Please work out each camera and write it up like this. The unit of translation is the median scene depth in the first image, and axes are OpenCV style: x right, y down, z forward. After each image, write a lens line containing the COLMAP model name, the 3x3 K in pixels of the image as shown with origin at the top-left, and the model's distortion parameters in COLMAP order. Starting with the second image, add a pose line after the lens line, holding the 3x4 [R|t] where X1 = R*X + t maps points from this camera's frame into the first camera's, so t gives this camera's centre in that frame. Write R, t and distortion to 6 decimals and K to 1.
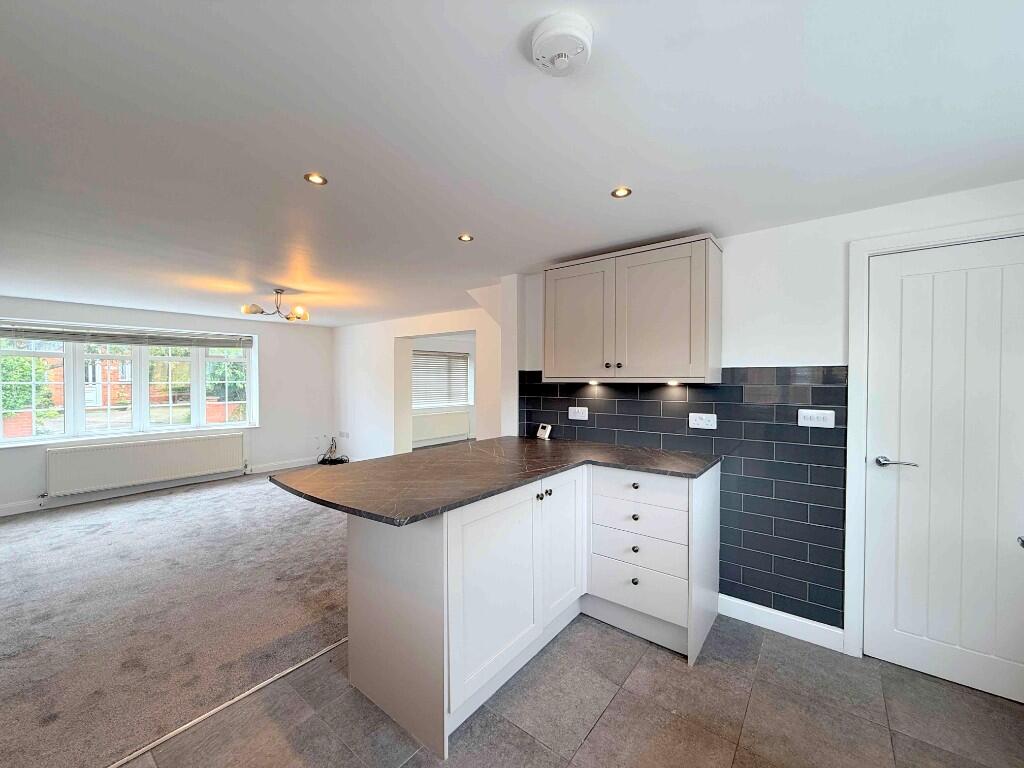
lens RADIAL K [[411.8, 0, 514.6], [0, 411.8, 386.1], [0, 0, 1]] dist [0.010215, -0.000126]
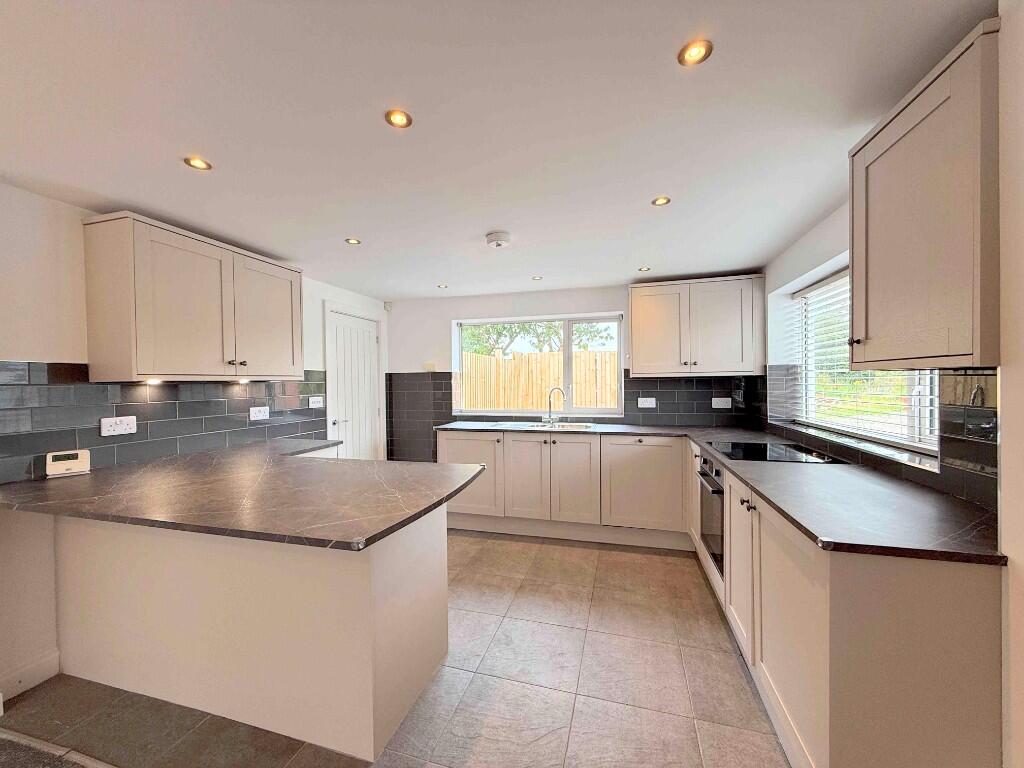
lens RADIAL K [[411.8, 0, 509.3], [0, 411.8, 387.3], [0, 0, 1]] dist [0.010215, -0.000126]
pose [[-0.375465, -0.017621, 0.926669, -0.779987], [0.014221, 0.999592, 0.024770, -0.007826], [-0.926727, 0.022479, -0.375061, 0.666959]]
